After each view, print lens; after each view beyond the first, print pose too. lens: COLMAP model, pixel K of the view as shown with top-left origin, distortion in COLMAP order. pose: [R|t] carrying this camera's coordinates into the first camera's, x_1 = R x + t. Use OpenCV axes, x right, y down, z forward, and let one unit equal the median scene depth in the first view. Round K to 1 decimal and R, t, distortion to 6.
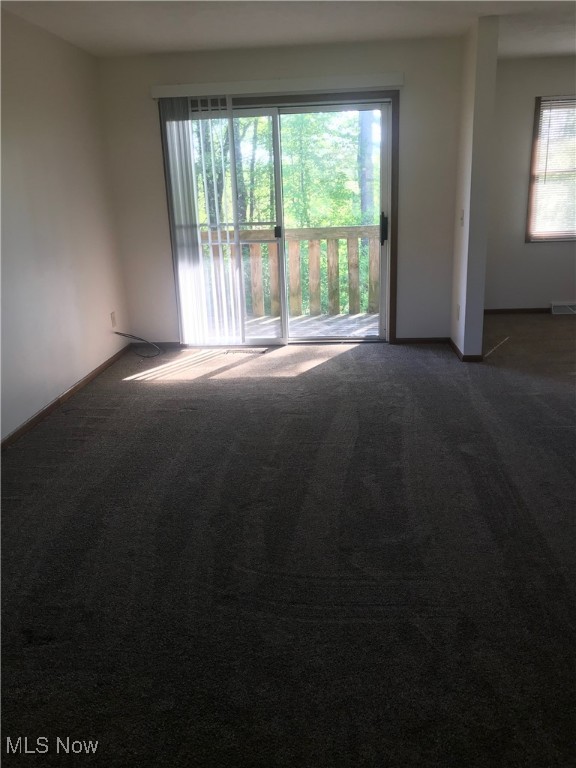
lens RADIAL K [[641.7, 0, 288.0], [0, 641.7, 384.0], [0, 0, 1]] dist [0.035083, -0.001348]
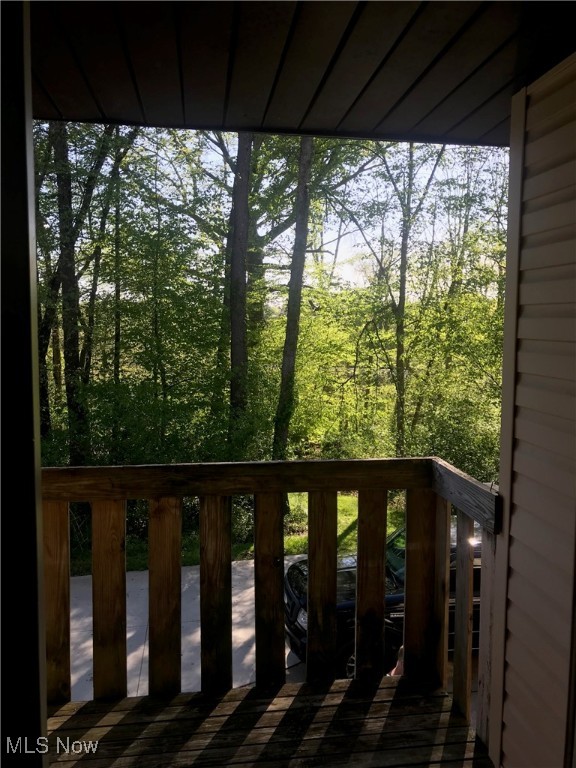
lens RADIAL K [[641.7, 0, 288.0], [0, 641.7, 384.0], [0, 0, 1]] dist [0.035083, -0.001348]
pose [[0.974955, 0.033001, 0.219942, 0.026107], [0.013544, 0.978285, -0.206820, -0.208681], [-0.221991, 0.204619, 0.953337, 0.616201]]
